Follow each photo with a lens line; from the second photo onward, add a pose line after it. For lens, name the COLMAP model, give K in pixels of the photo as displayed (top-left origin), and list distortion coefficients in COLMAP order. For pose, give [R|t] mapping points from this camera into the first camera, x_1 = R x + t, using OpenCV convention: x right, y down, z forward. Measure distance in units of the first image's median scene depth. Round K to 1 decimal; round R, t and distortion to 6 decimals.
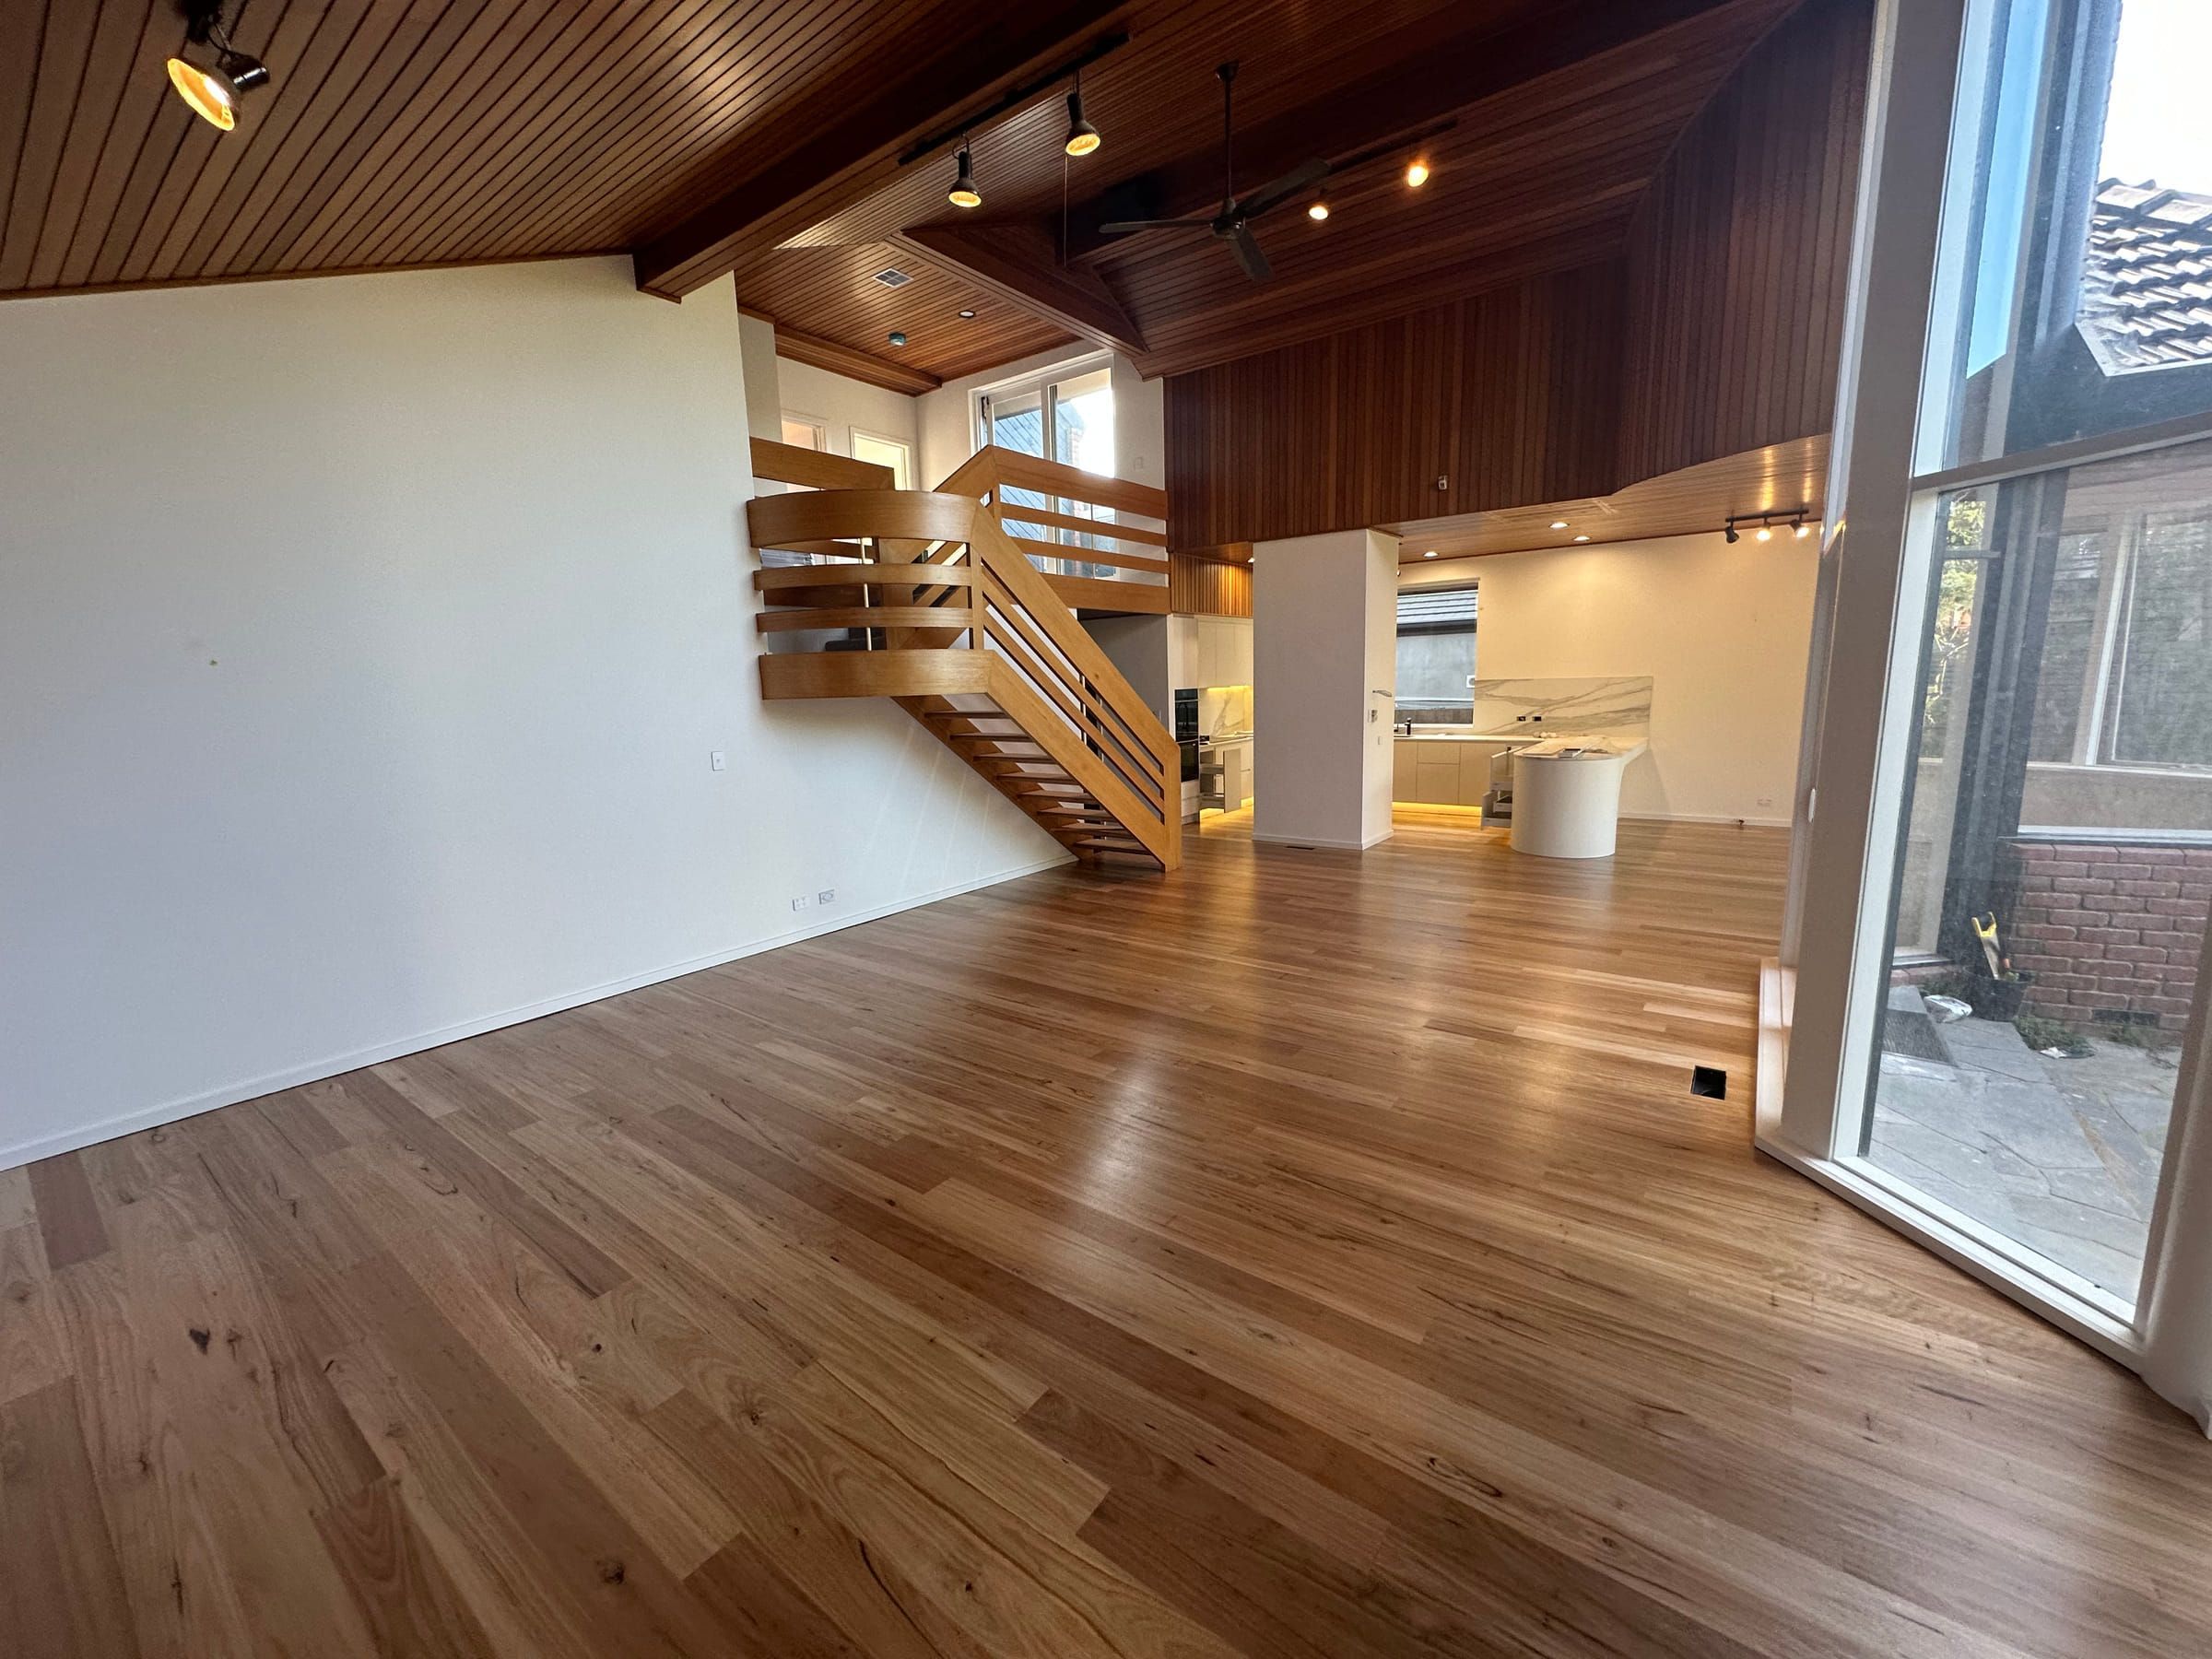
lens RADIAL K [[874.2, 0, 1097.4], [0, 874.2, 812.8], [0, 0, 1]] dist [-0.000657, -0.000291]
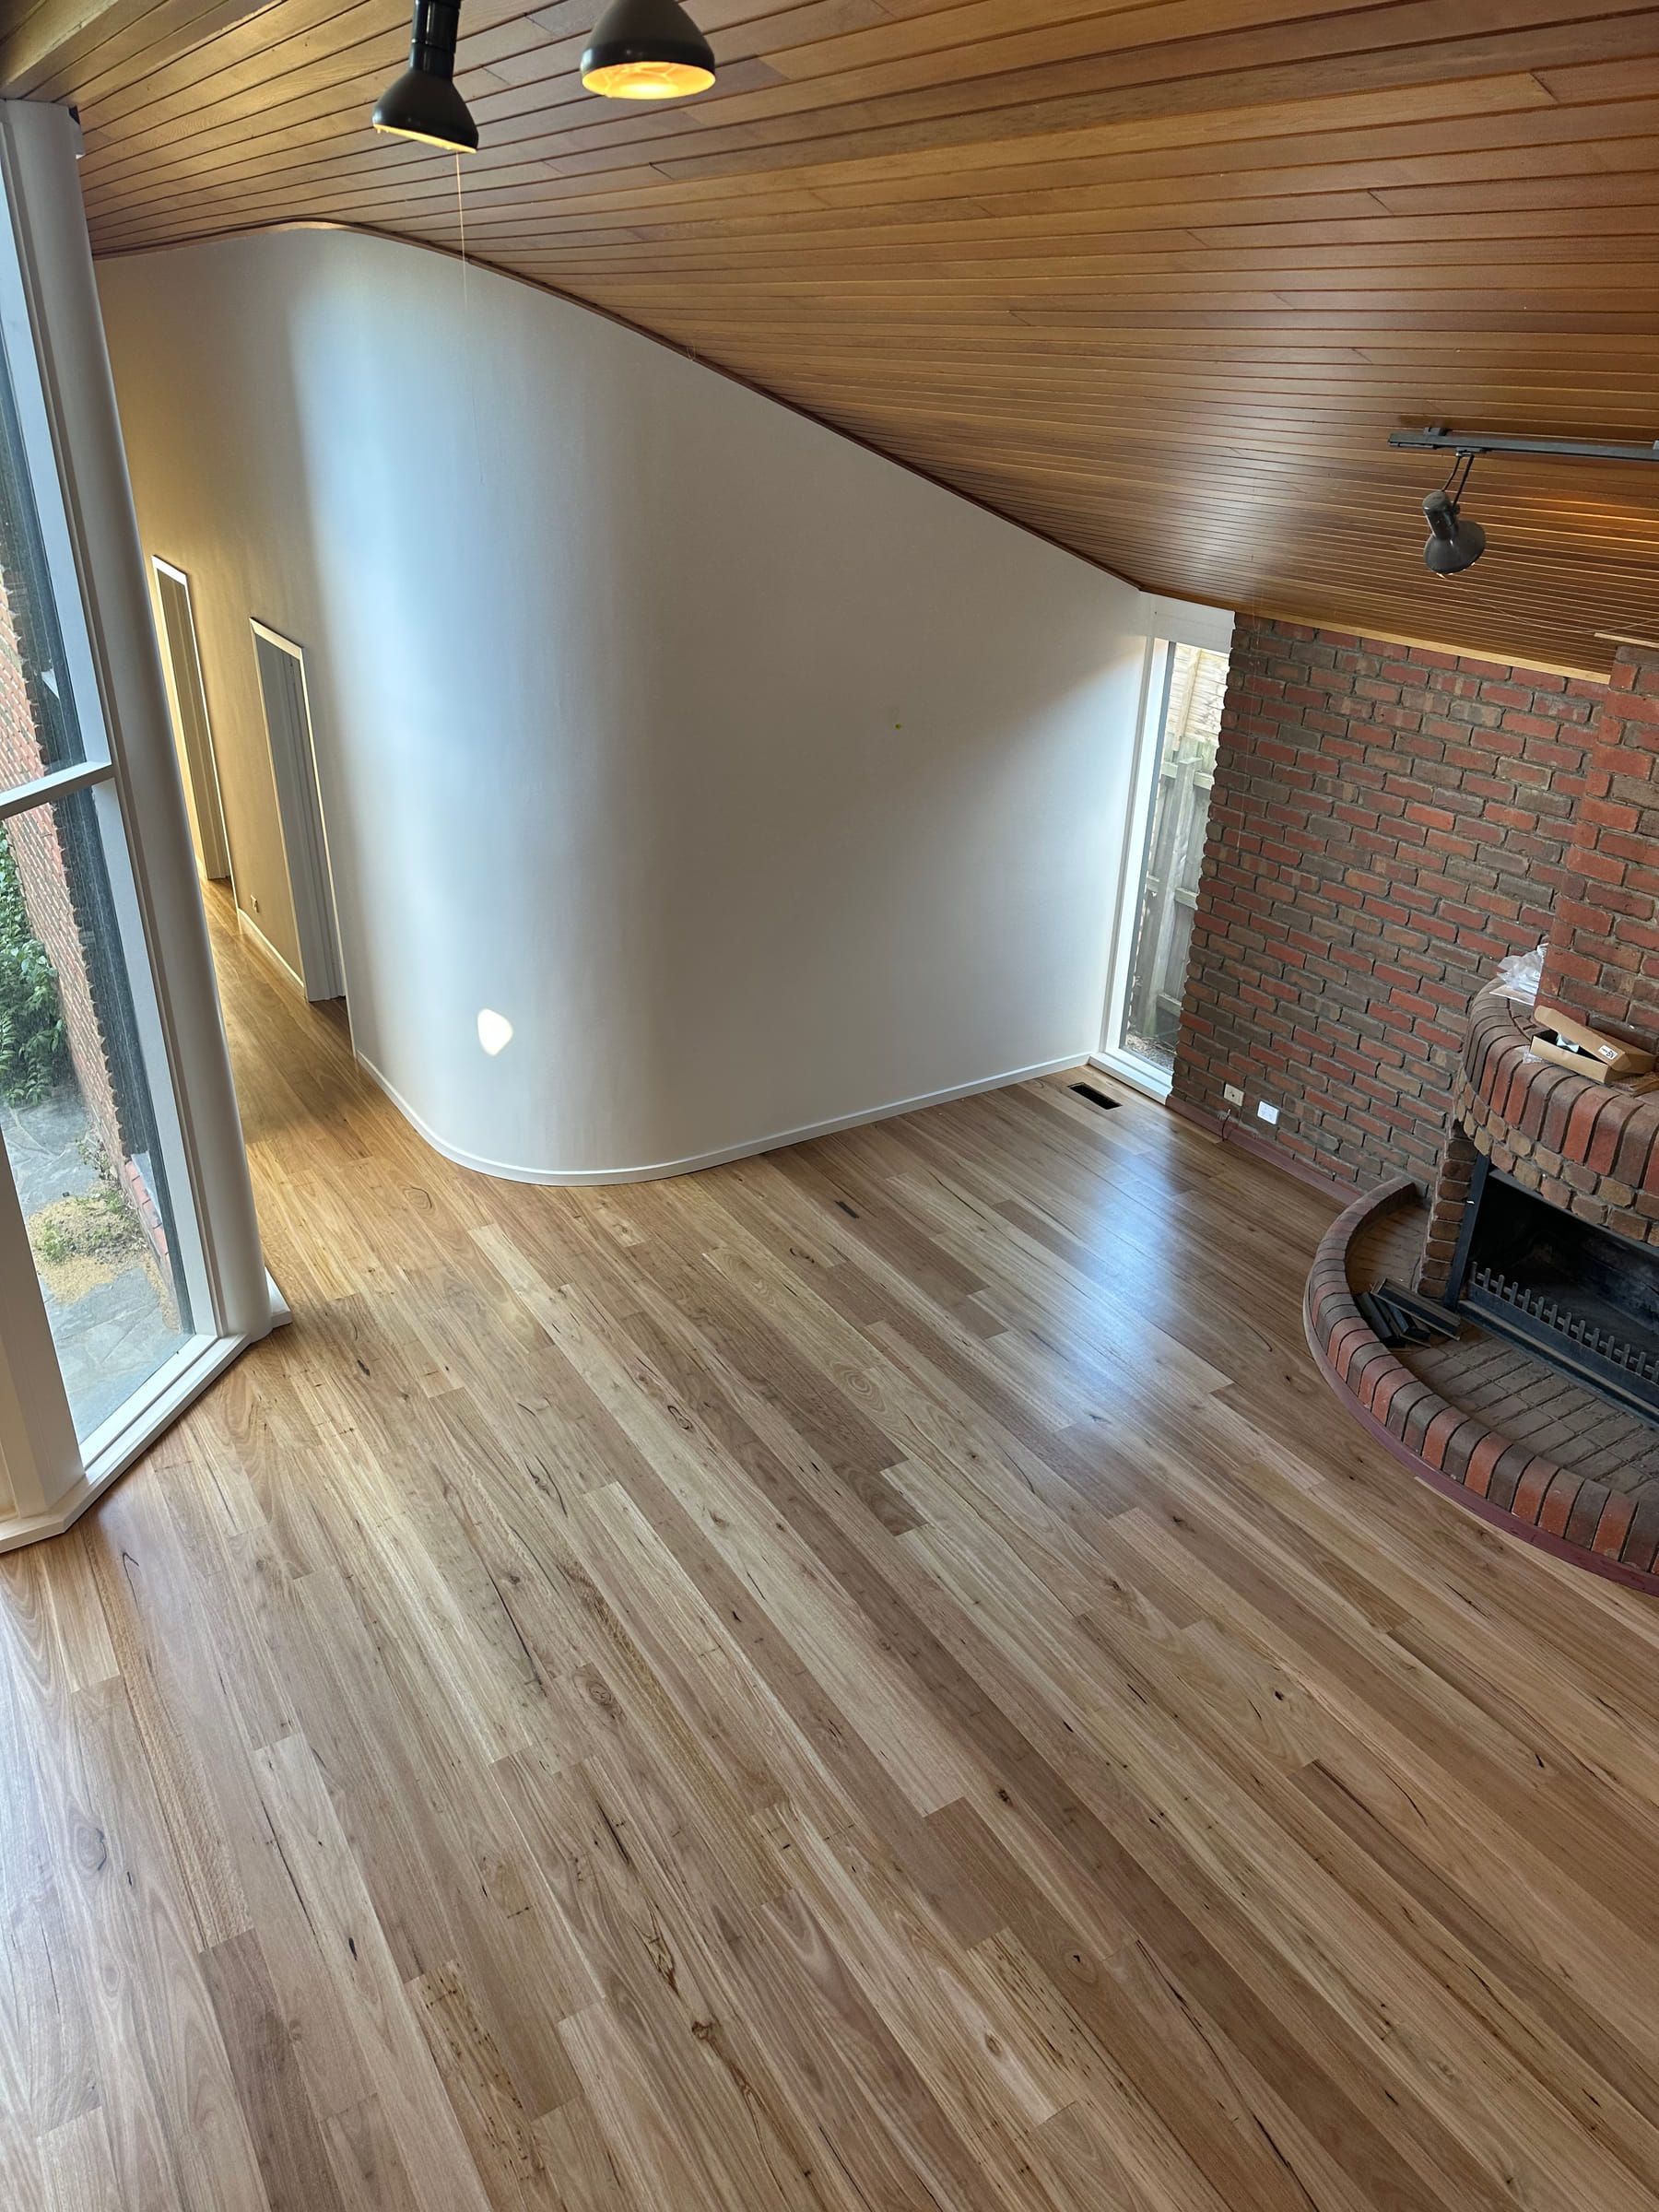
lens RADIAL K [[1553.5, 0, 833.3], [0, 1553.5, 1106.3], [0, 0, 1]] dist [0.081559, -0.085931]
pose [[-0.933299, -0.149551, 0.326477, -0.286672], [0.064995, 0.823789, 0.563158, -0.538709], [-0.353169, 0.546814, -0.759122, 1.108475]]
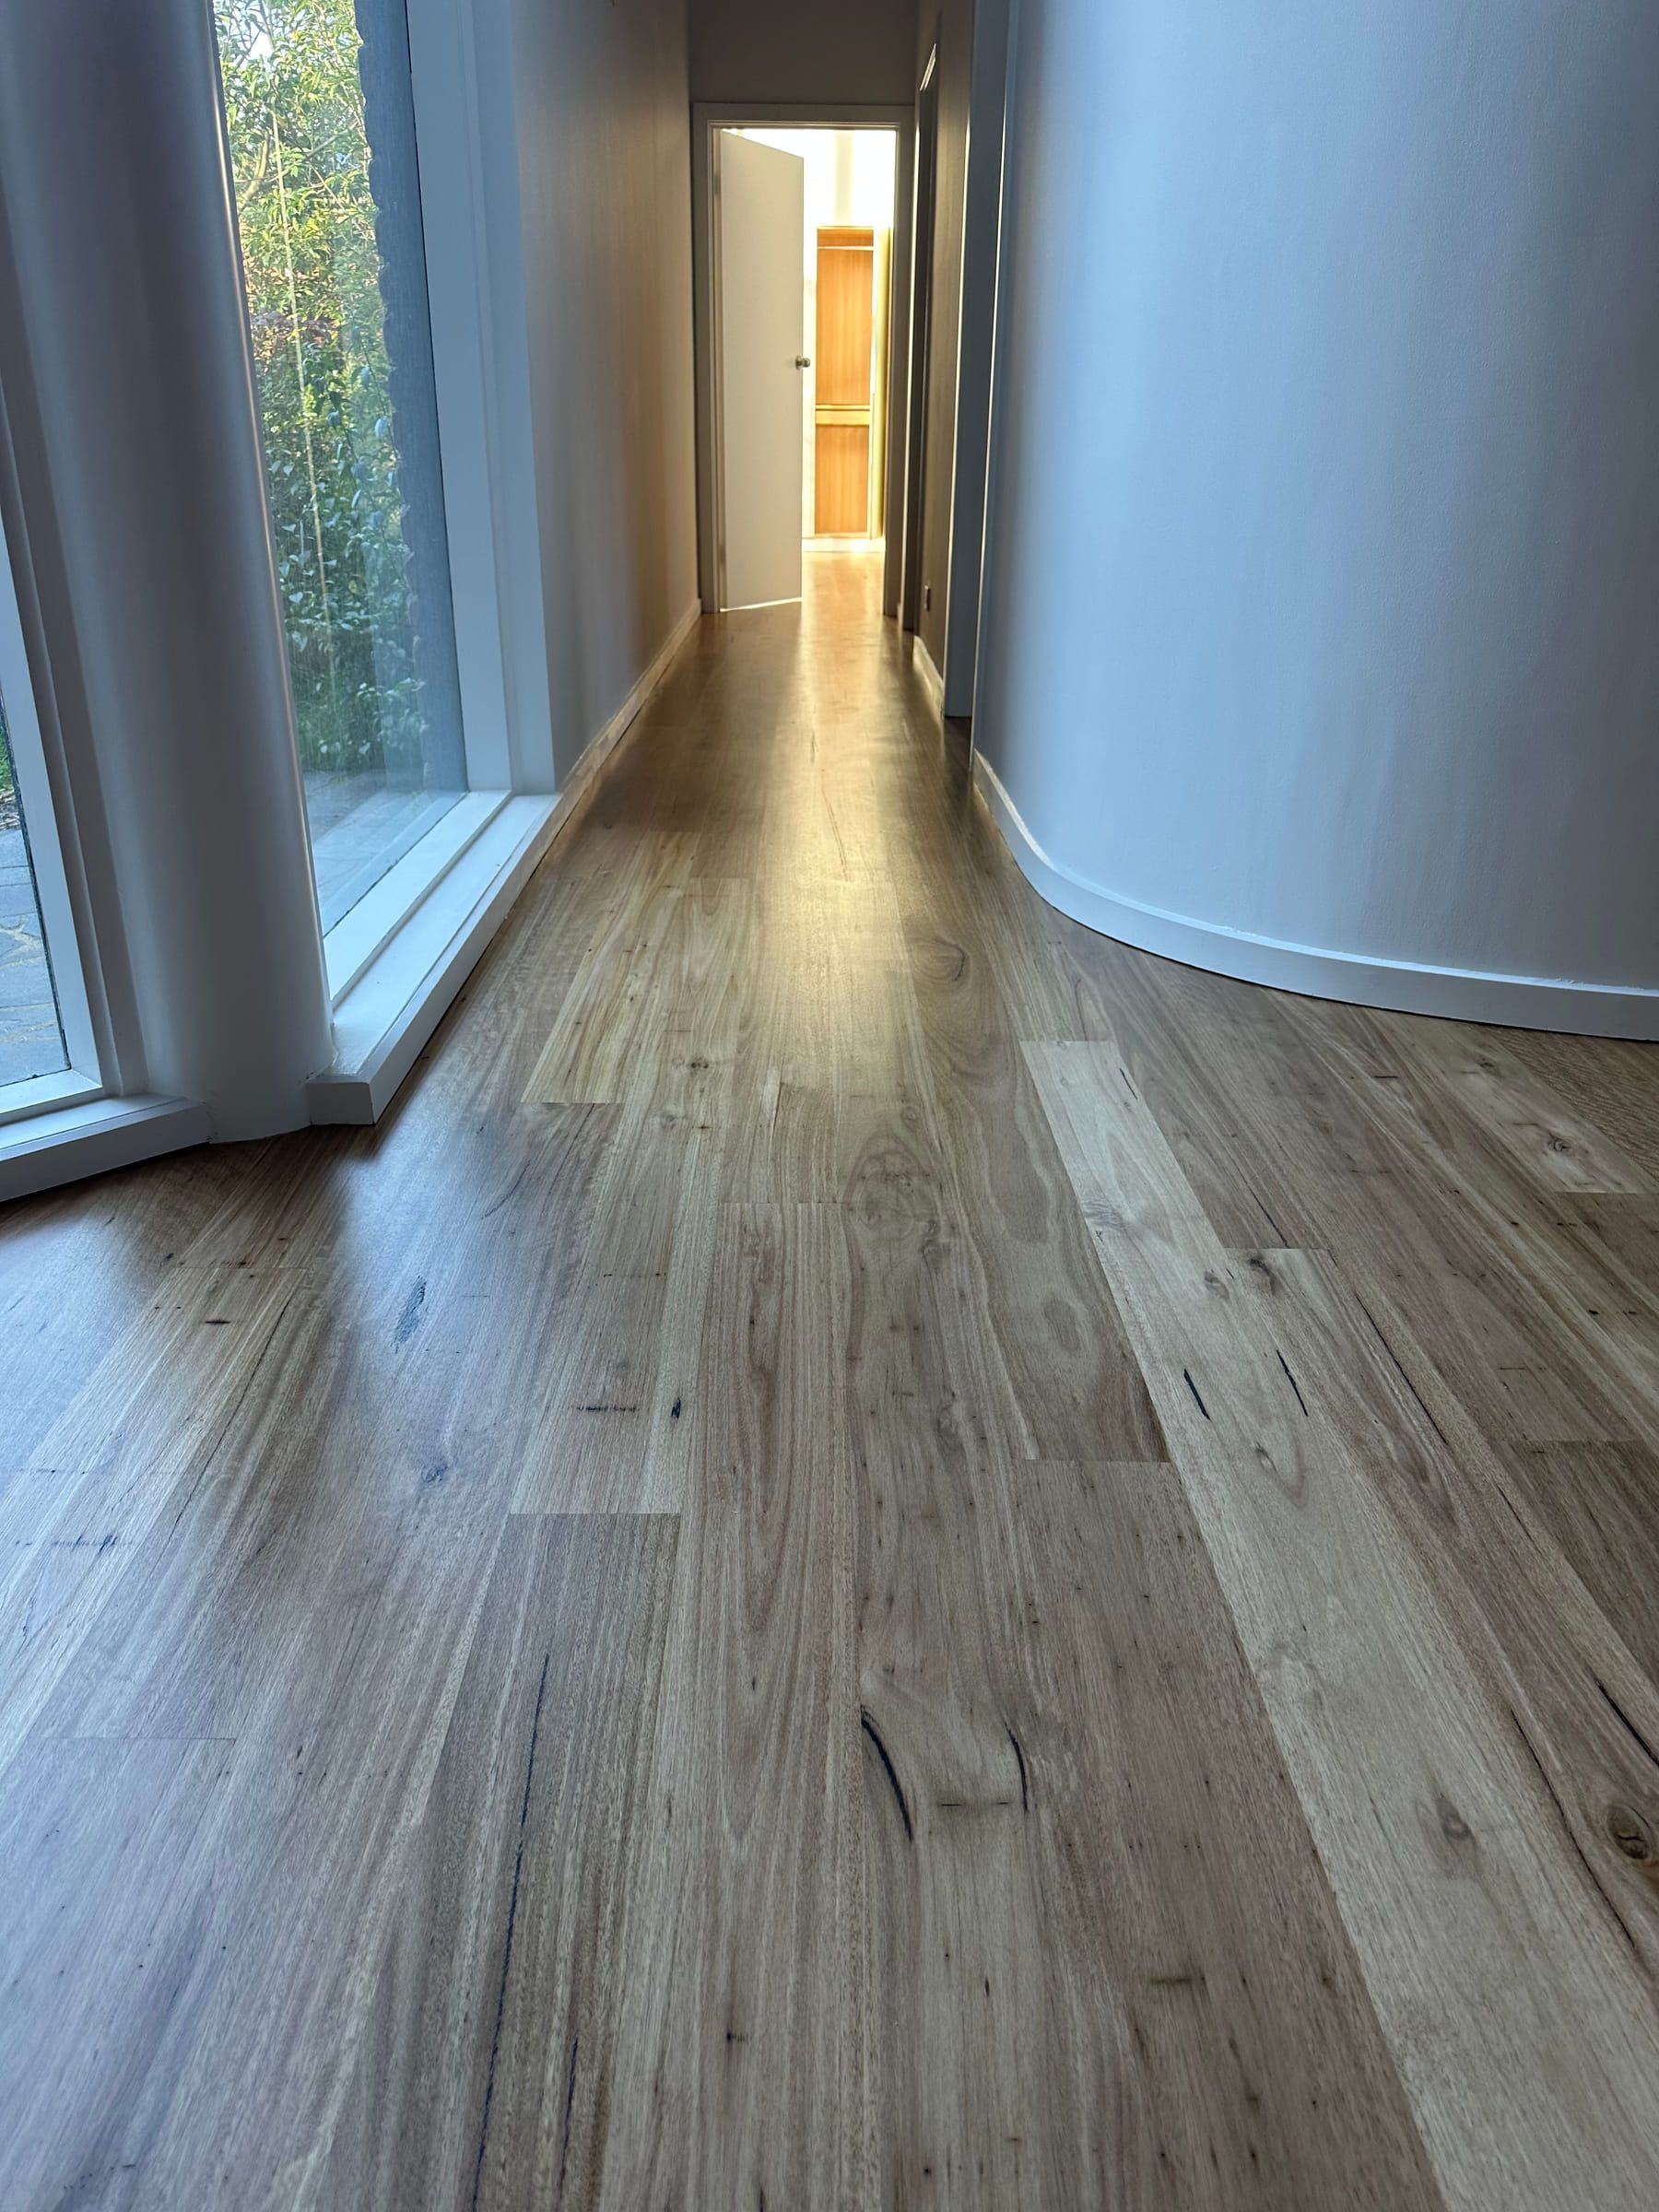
lens RADIAL K [[1553.5, 0, 820.4], [0, 1553.5, 1107.5], [0, 0, 1]] dist [0.081559, -0.085931]
pose [[-0.605806, -0.290123, 0.740829, 0.156596], [0.125169, 0.884793, 0.448859, 0.126961], [-0.785704, 0.364651, -0.499699, 0.501107]]
